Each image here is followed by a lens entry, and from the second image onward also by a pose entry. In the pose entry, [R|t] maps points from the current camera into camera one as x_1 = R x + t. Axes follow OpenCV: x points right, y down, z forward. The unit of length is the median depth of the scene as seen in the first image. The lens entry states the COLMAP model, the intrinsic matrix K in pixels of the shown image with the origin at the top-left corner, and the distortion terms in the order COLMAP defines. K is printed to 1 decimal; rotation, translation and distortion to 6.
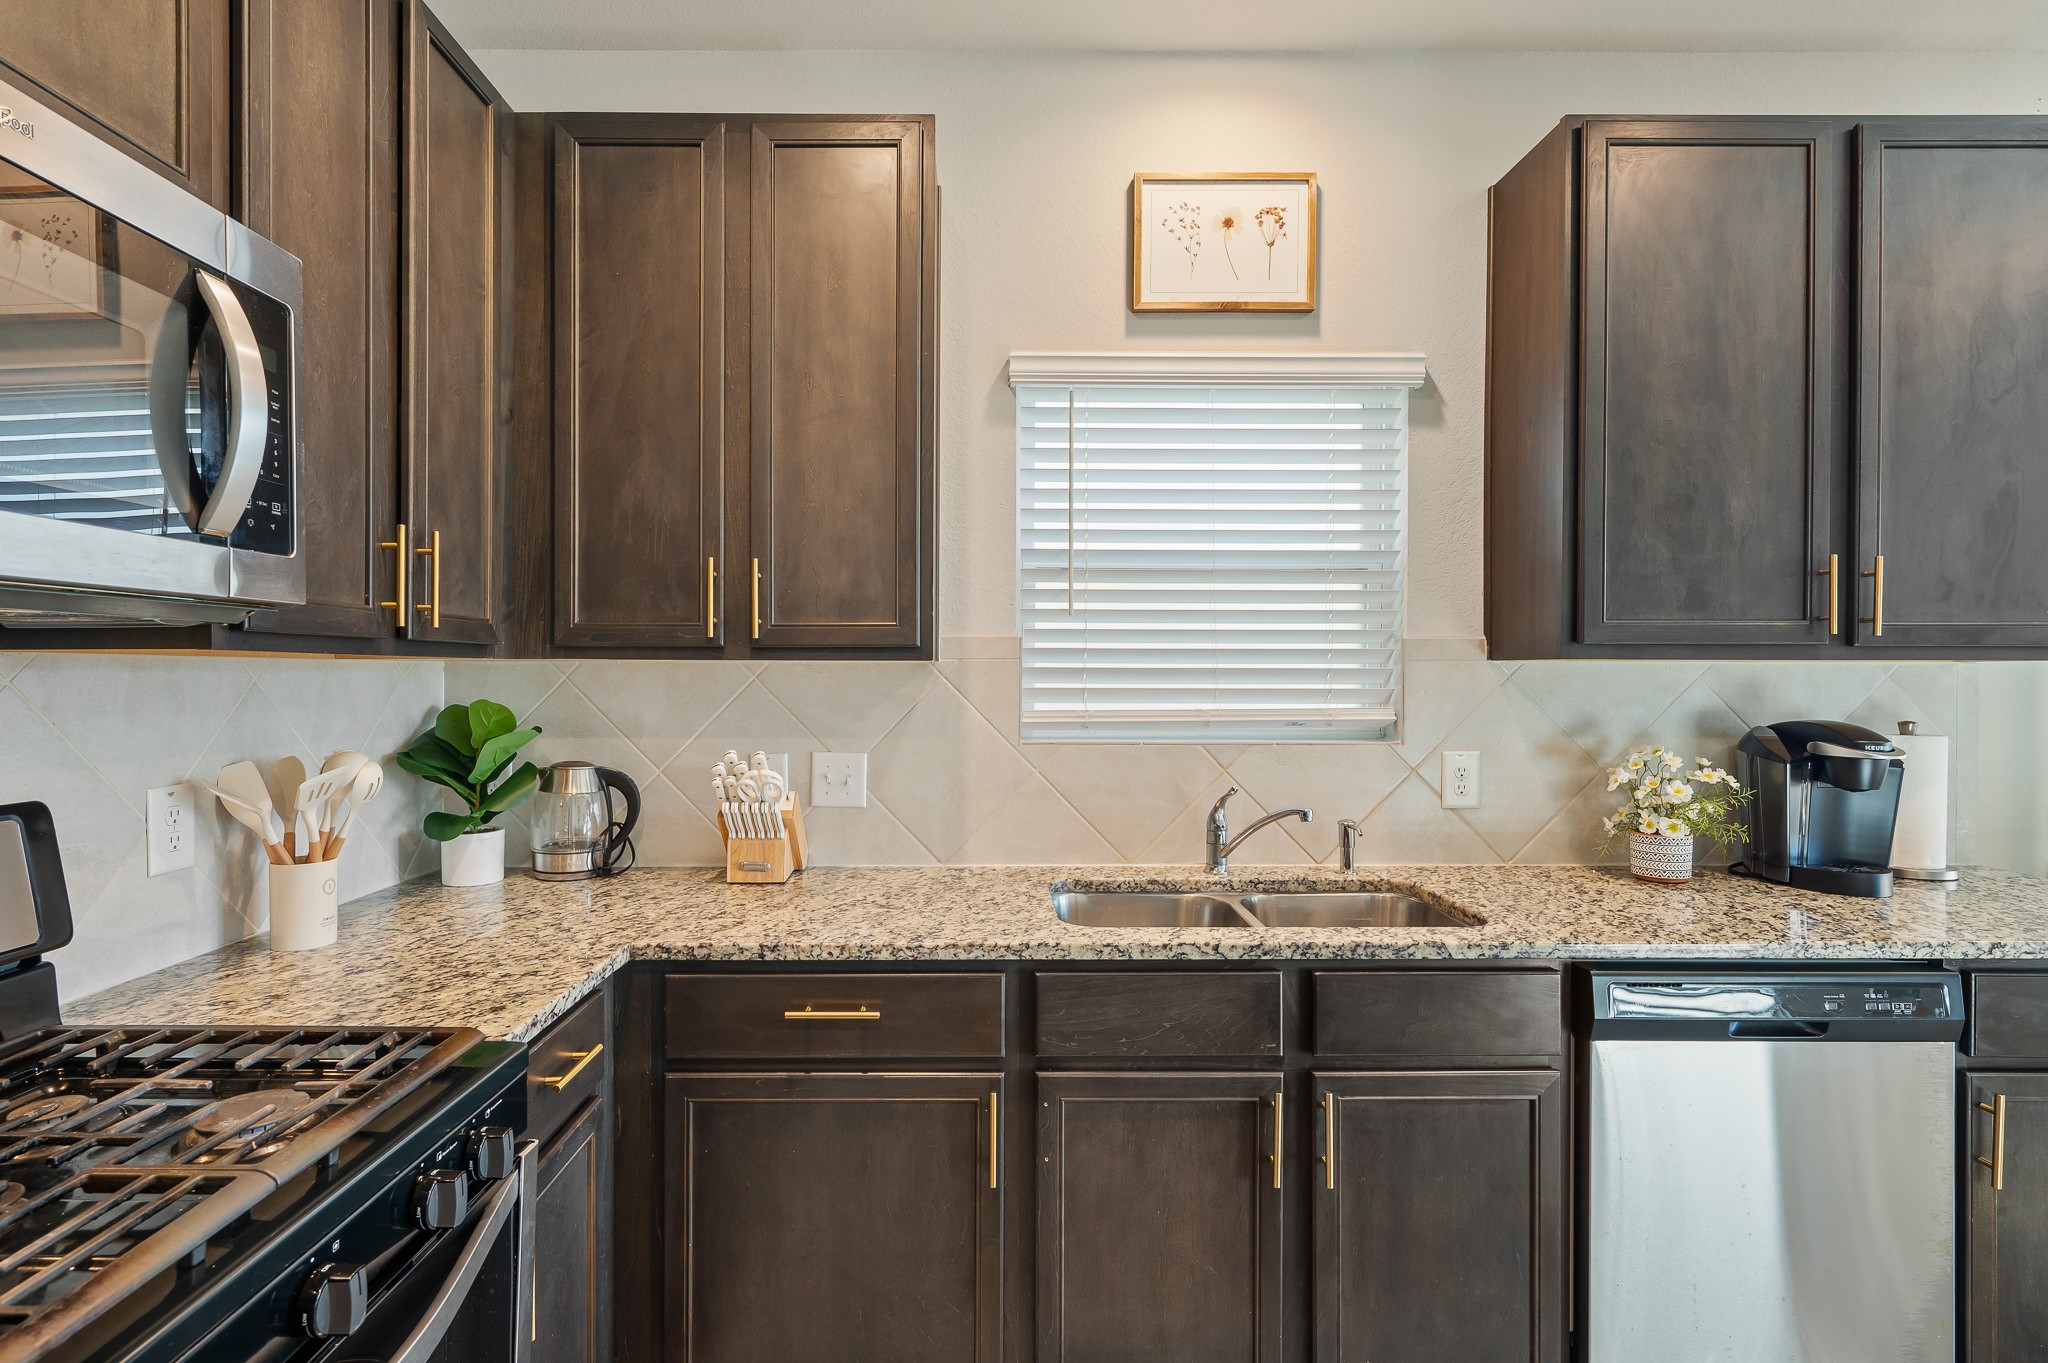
lens RADIAL K [[1021.9, 0, 1024.0], [0, 1021.9, 681.5], [0, 0, 1]] dist [0.000691, 0.000096]
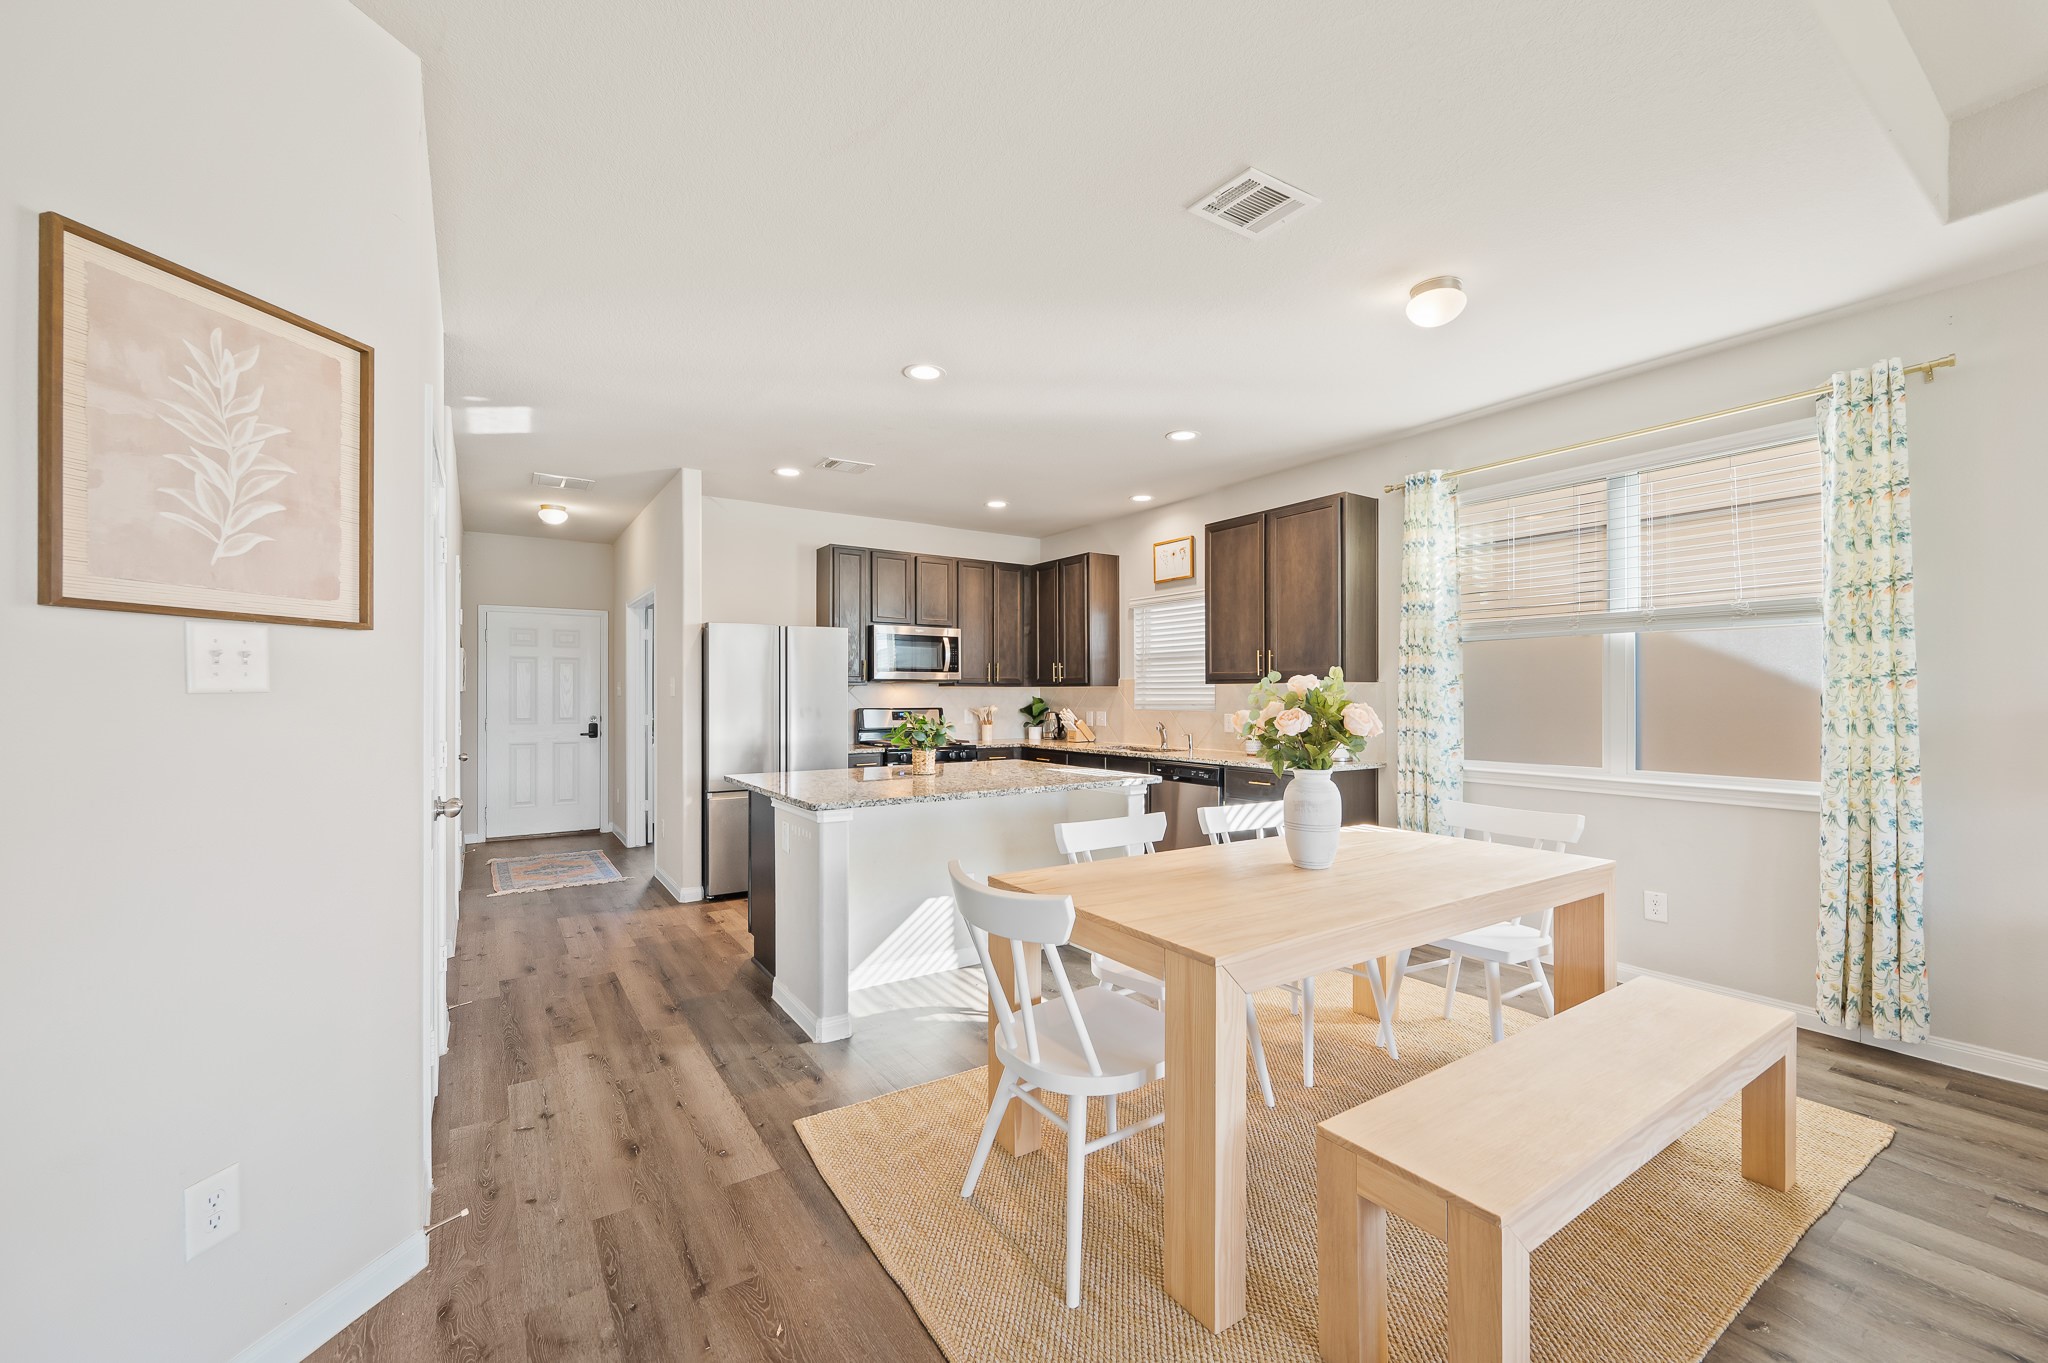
lens RADIAL K [[820.0, 0, 1032.7], [0, 820.0, 691.3], [0, 0, 1]] dist [-0.001682, -0.000111]
pose [[0.560215, -0.004660, -0.828334, 2.378952], [-0.008446, 0.999900, -0.011337, 0.036690], [0.828305, 0.013347, 0.560119, -0.964910]]
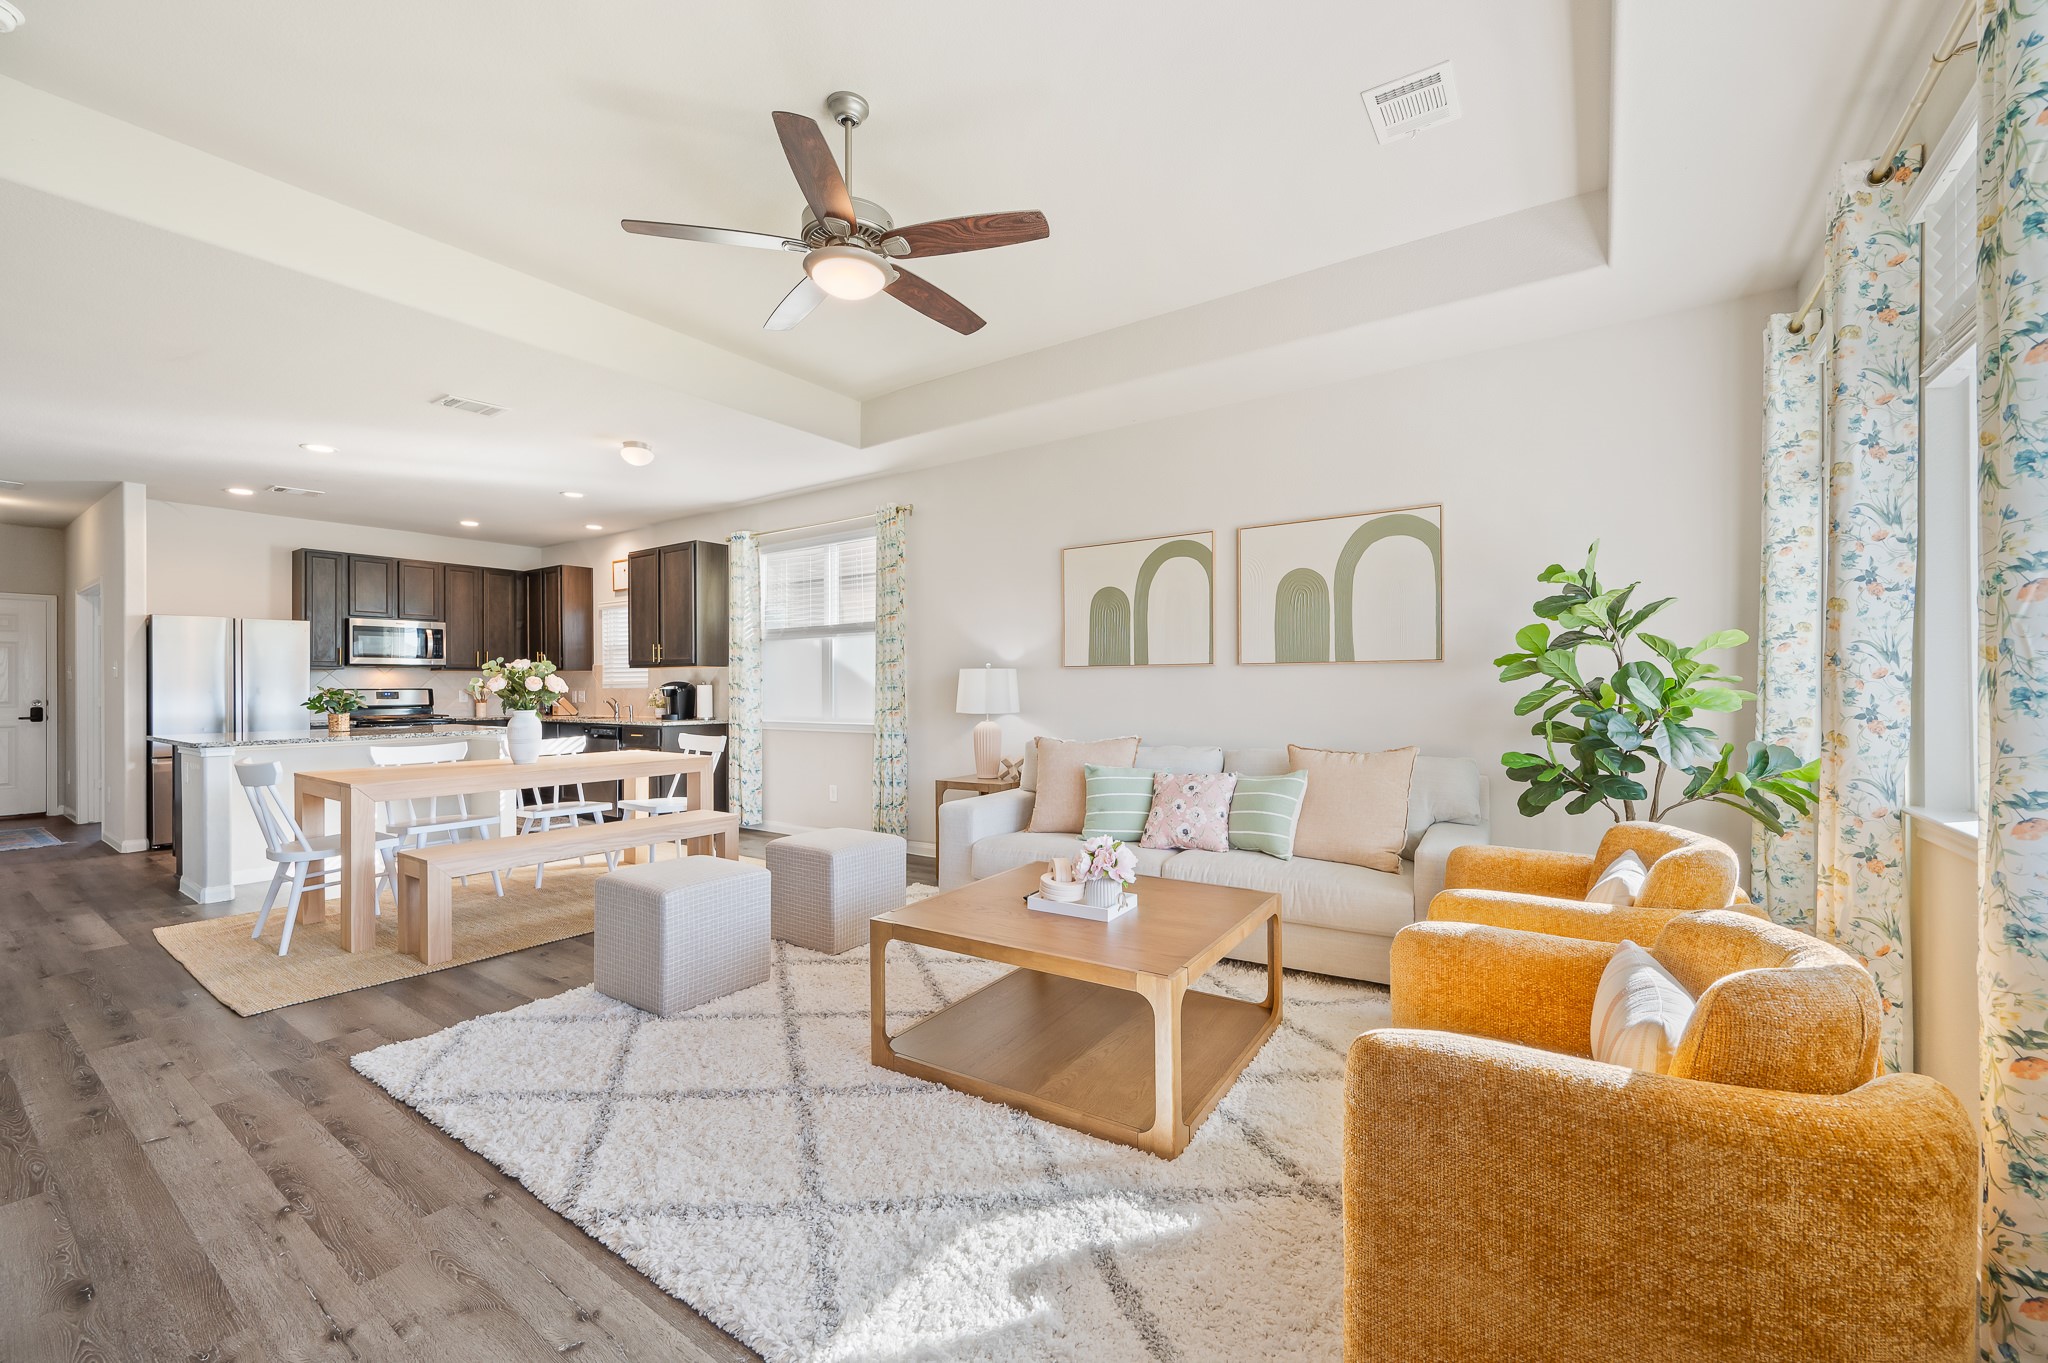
lens RADIAL K [[817.7, 0, 1024.0], [0, 817.7, 681.5], [0, 0, 1]] dist [-0.001034, -0.000032]
pose [[0.816510, -0.006850, -0.577291, 4.008325], [-0.001321, 0.999905, -0.013733, 0.084452], [0.577330, 0.011975, 0.816423, -0.974291]]
